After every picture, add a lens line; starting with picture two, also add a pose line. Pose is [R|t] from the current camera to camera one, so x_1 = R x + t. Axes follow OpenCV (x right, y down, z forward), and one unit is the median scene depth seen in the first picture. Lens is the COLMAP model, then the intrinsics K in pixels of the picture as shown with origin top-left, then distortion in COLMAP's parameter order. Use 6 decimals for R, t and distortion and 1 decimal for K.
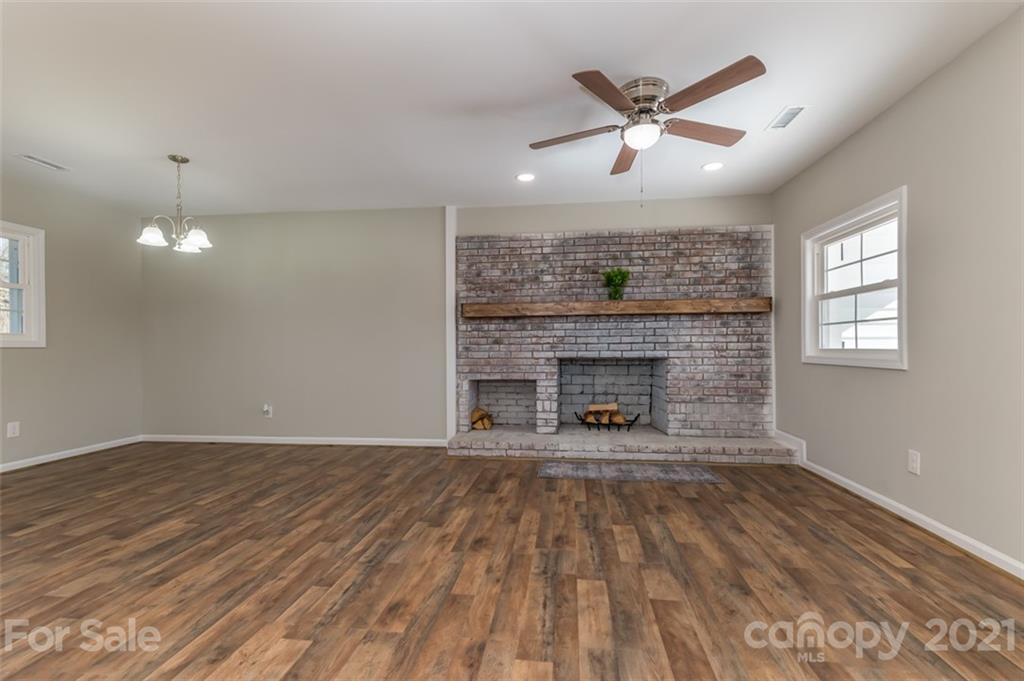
lens RADIAL K [[444.4, 0, 506.4], [0, 444.4, 343.0], [0, 0, 1]] dist [0.001362, 0.000090]
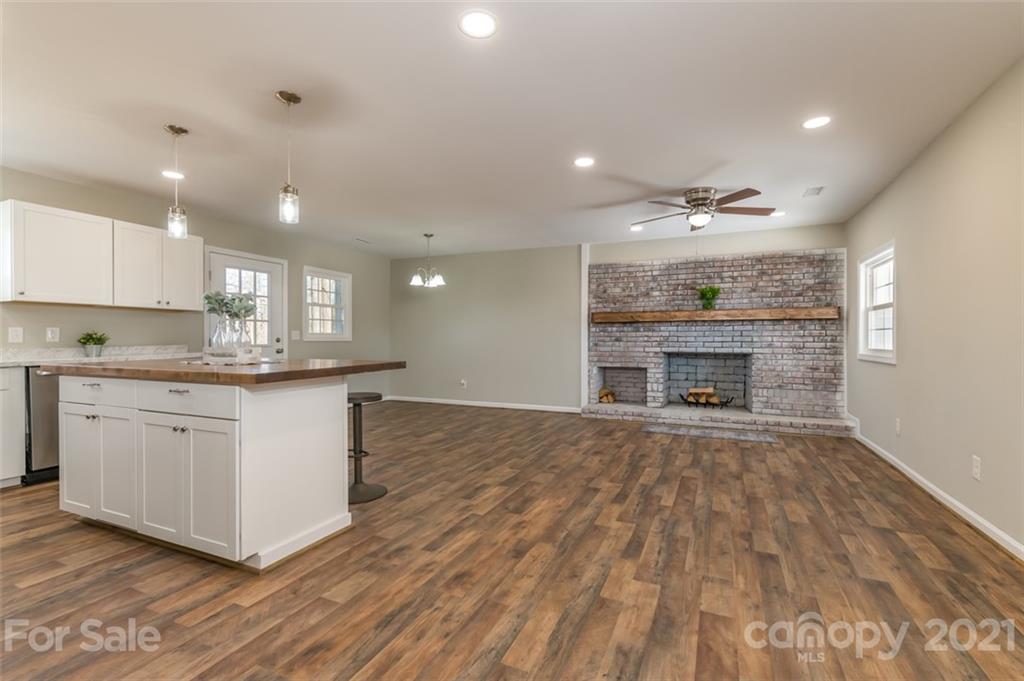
lens RADIAL K [[444.4, 0, 506.4], [0, 444.4, 343.0], [0, 0, 1]] dist [0.001362, 0.000090]
pose [[0.953310, 0.011019, -0.301792, 0.070794], [-0.005565, 0.999805, 0.018928, -0.017927], [0.301942, -0.016365, 0.953186, -0.460518]]
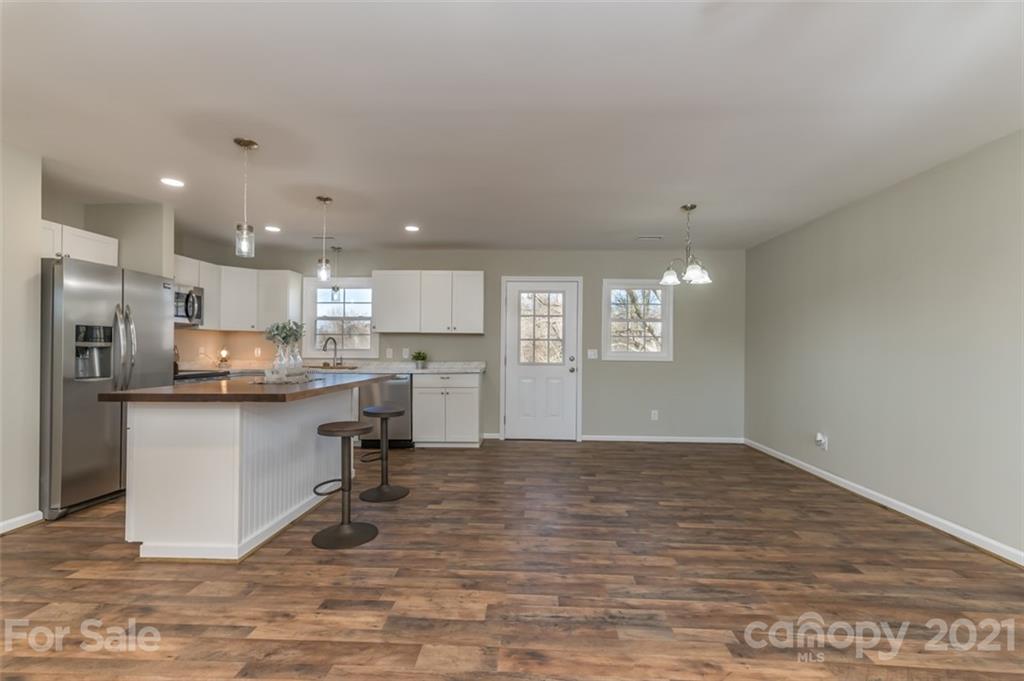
lens RADIAL K [[432.0, 0, 512.0], [0, 432.0, 340.5], [0, 0, 1]] dist [0.013306, 0.000027]
pose [[0.094175, -0.011773, -0.995486, 0.290101], [-0.002123, 0.999925, -0.012027, -0.037013], [0.995553, 0.003246, 0.094143, 0.349425]]
